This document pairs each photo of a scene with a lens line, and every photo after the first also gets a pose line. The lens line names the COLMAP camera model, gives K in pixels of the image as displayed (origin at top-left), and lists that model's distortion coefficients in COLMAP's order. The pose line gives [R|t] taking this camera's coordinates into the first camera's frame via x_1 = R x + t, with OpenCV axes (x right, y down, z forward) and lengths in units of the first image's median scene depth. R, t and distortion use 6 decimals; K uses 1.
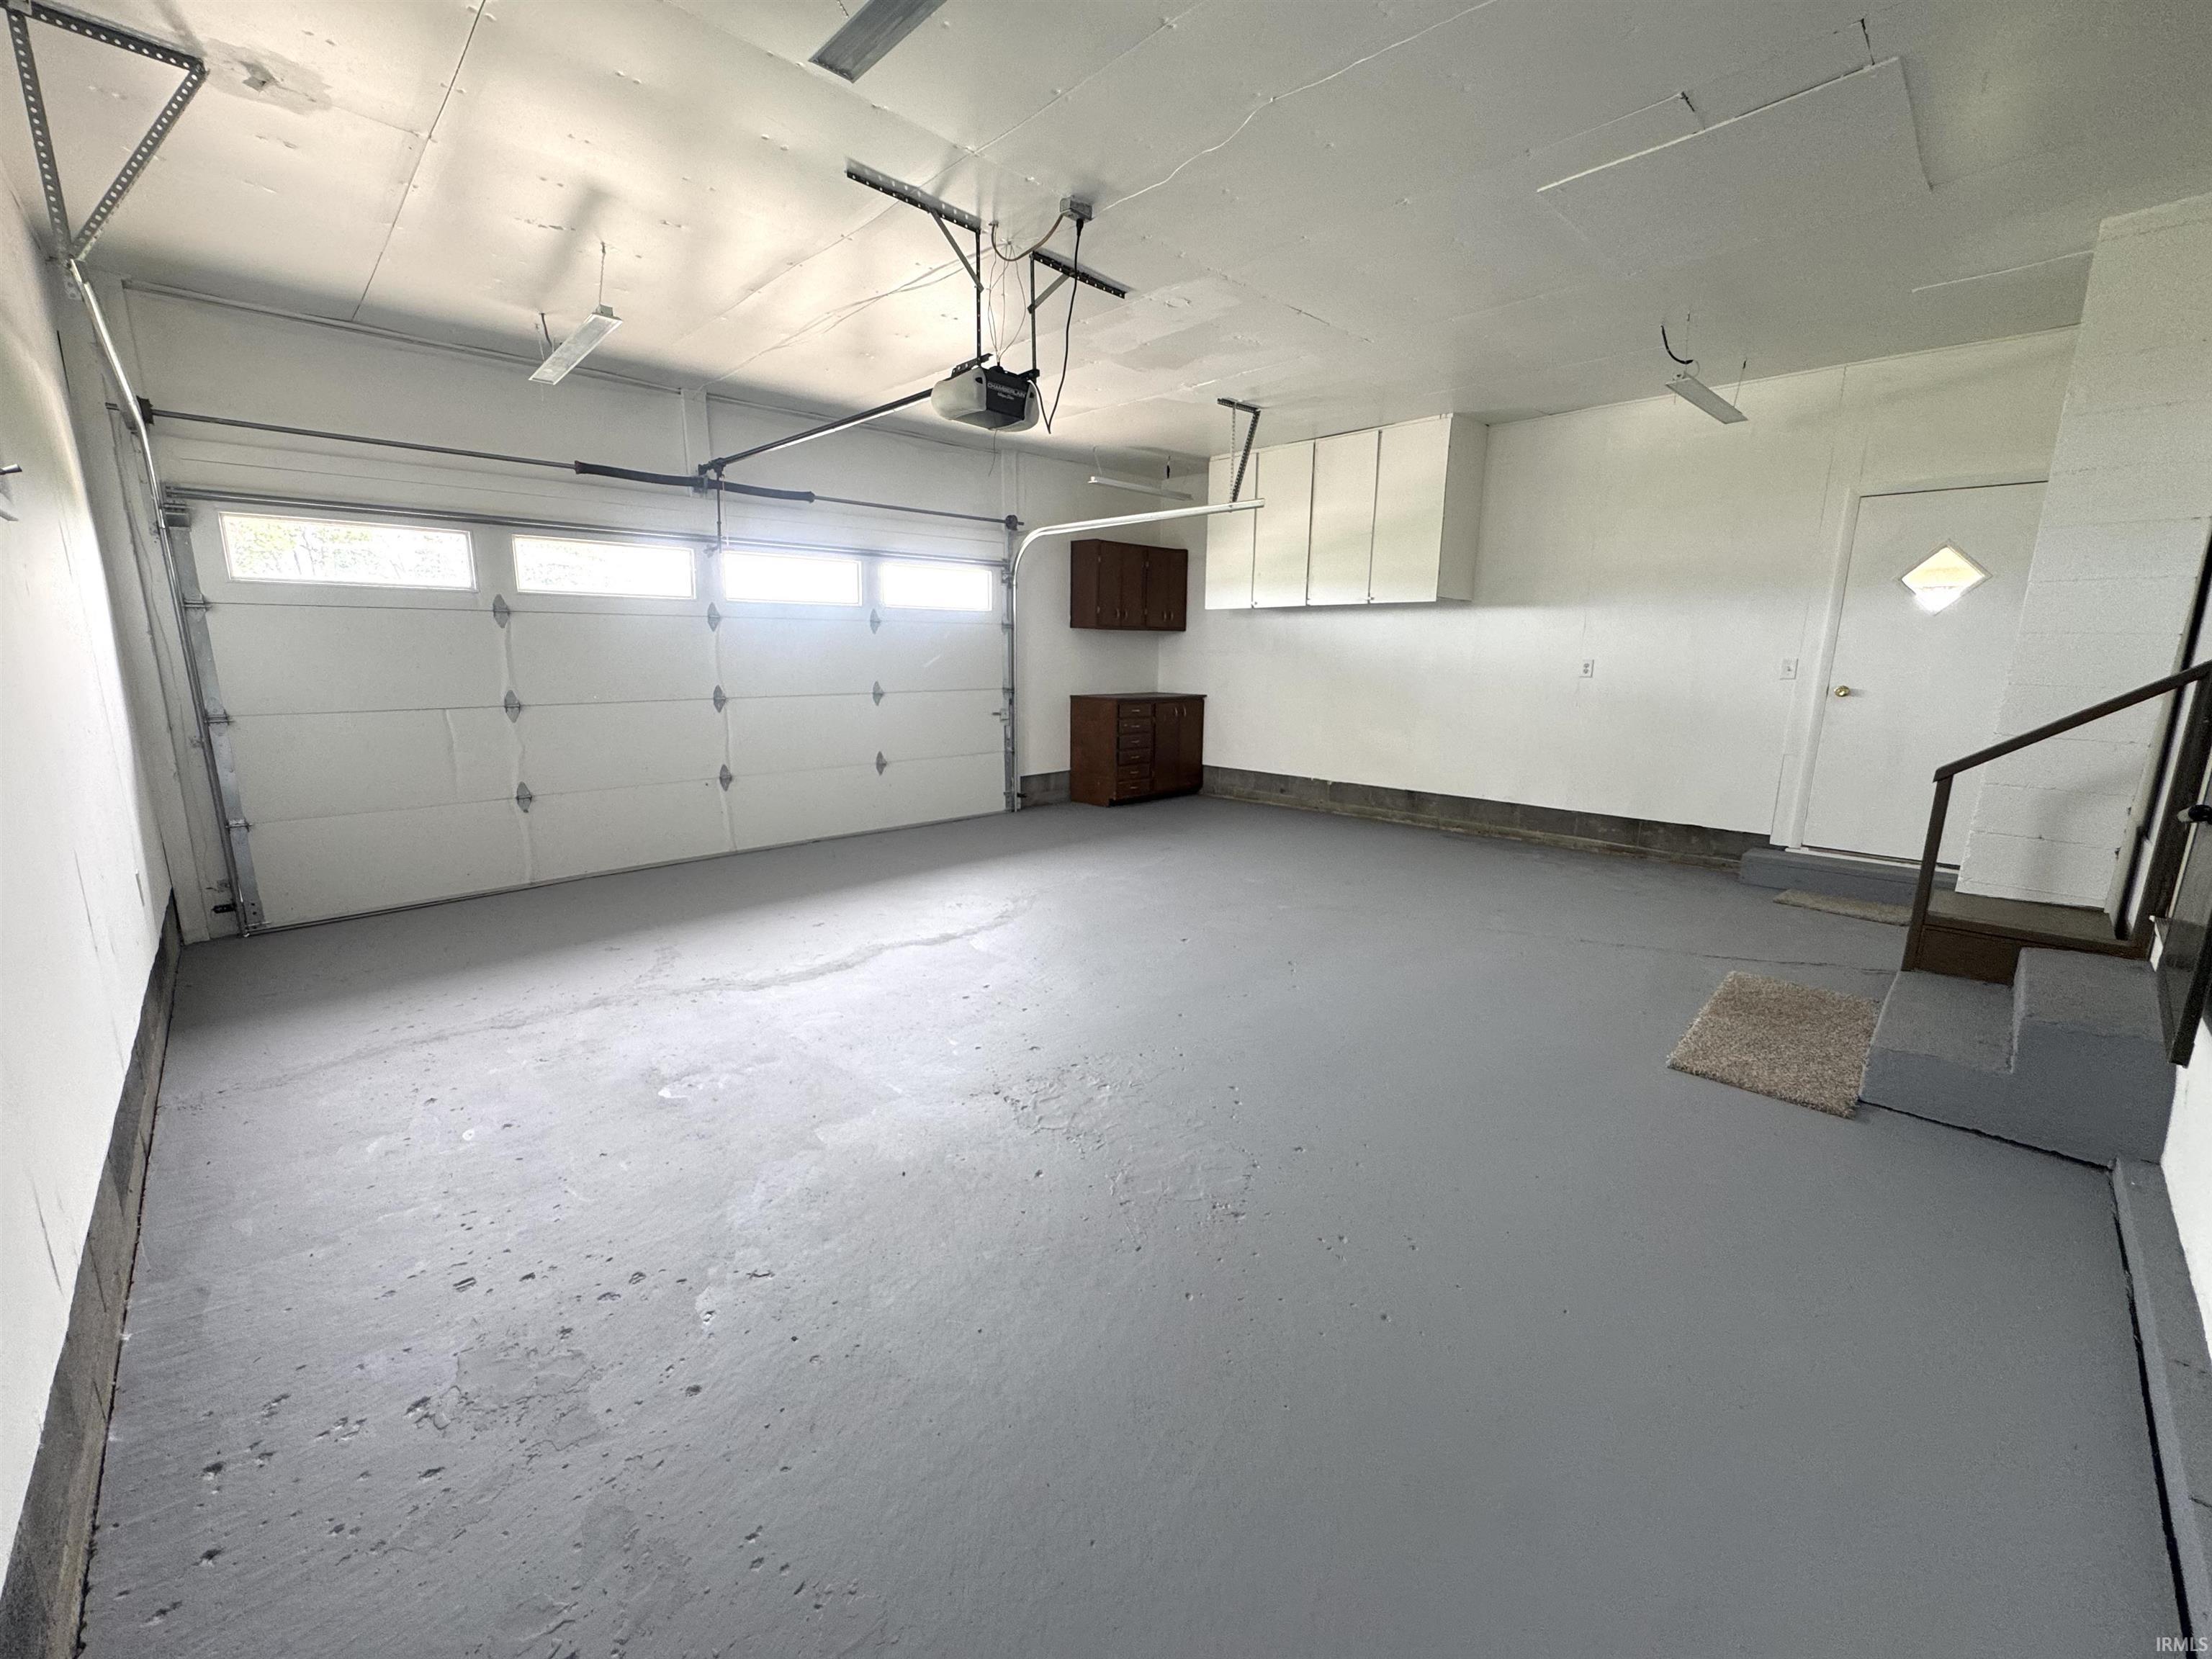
lens RADIAL K [[883.9, 0, 1098.3], [0, 883.9, 835.3], [0, 0, 1]] dist [-0.002827, 0.000067]
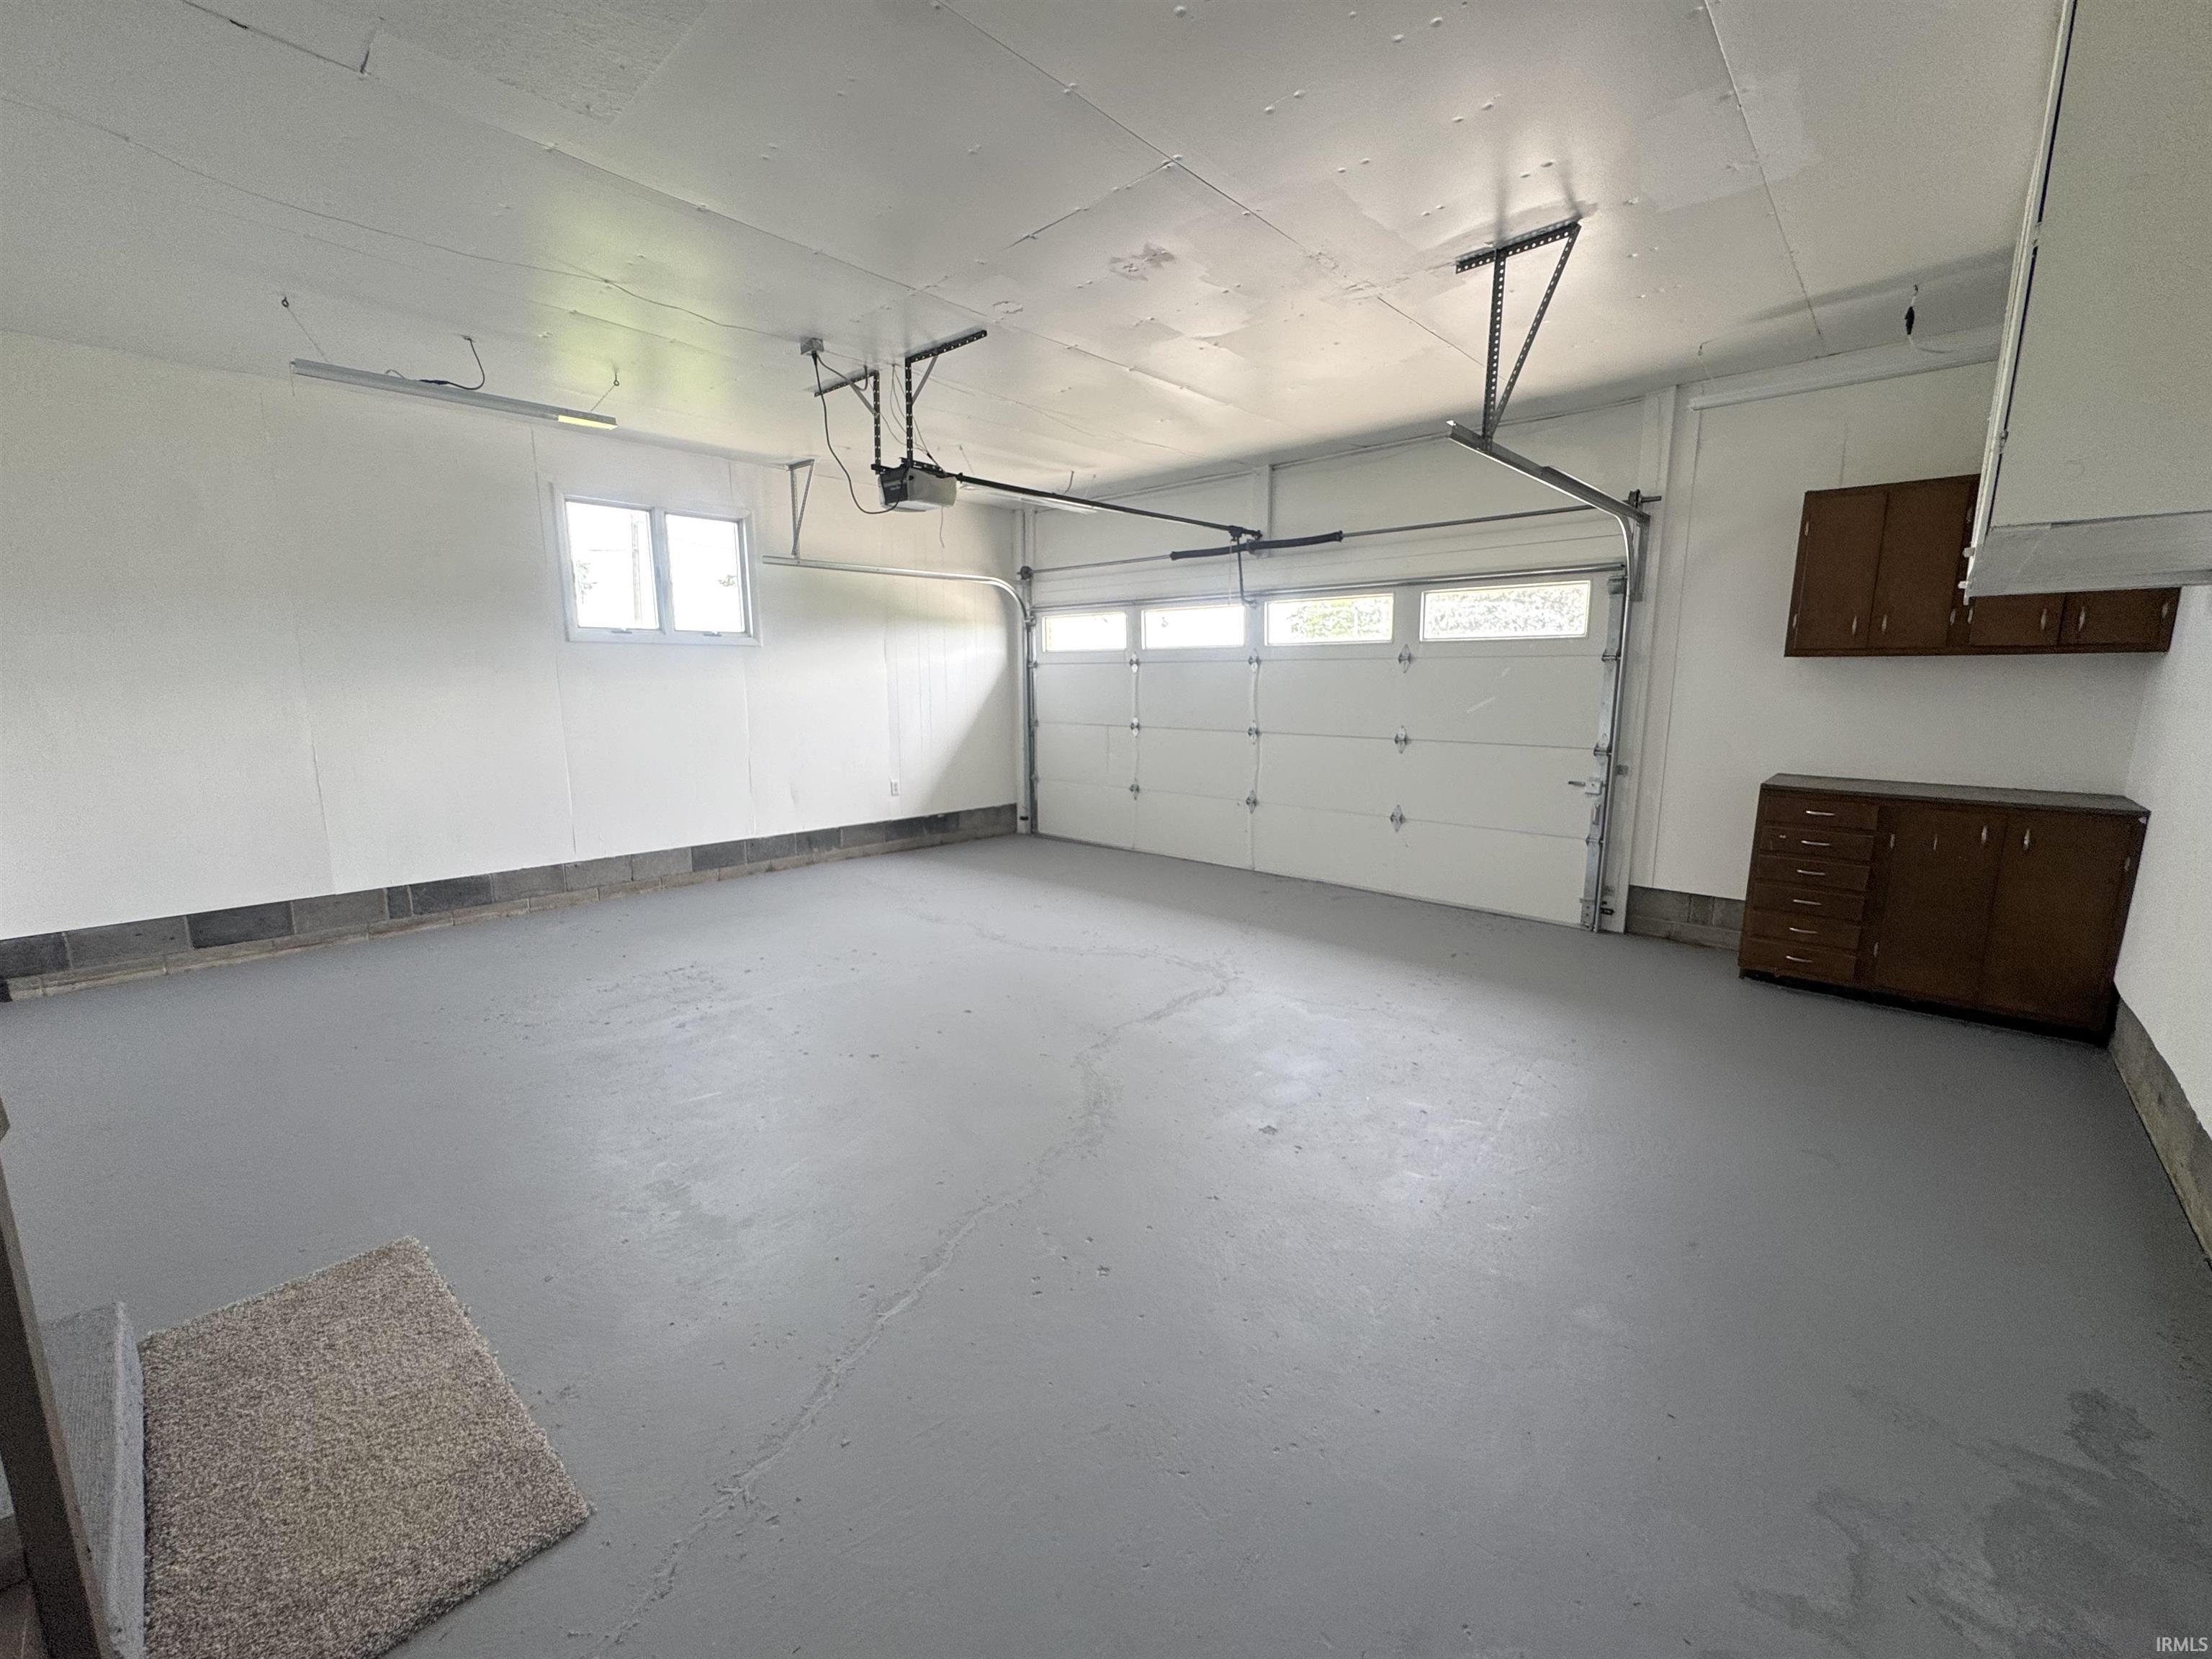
lens RADIAL K [[883.9, 0, 1102.5], [0, 883.9, 815.3], [0, 0, 1]] dist [-0.002827, 0.000067]
pose [[0.056163, 0.145218, -0.987804, 0.607452], [-0.208473, 0.969264, 0.130639, -0.139005], [0.976414, 0.198594, 0.084711, 0.645045]]
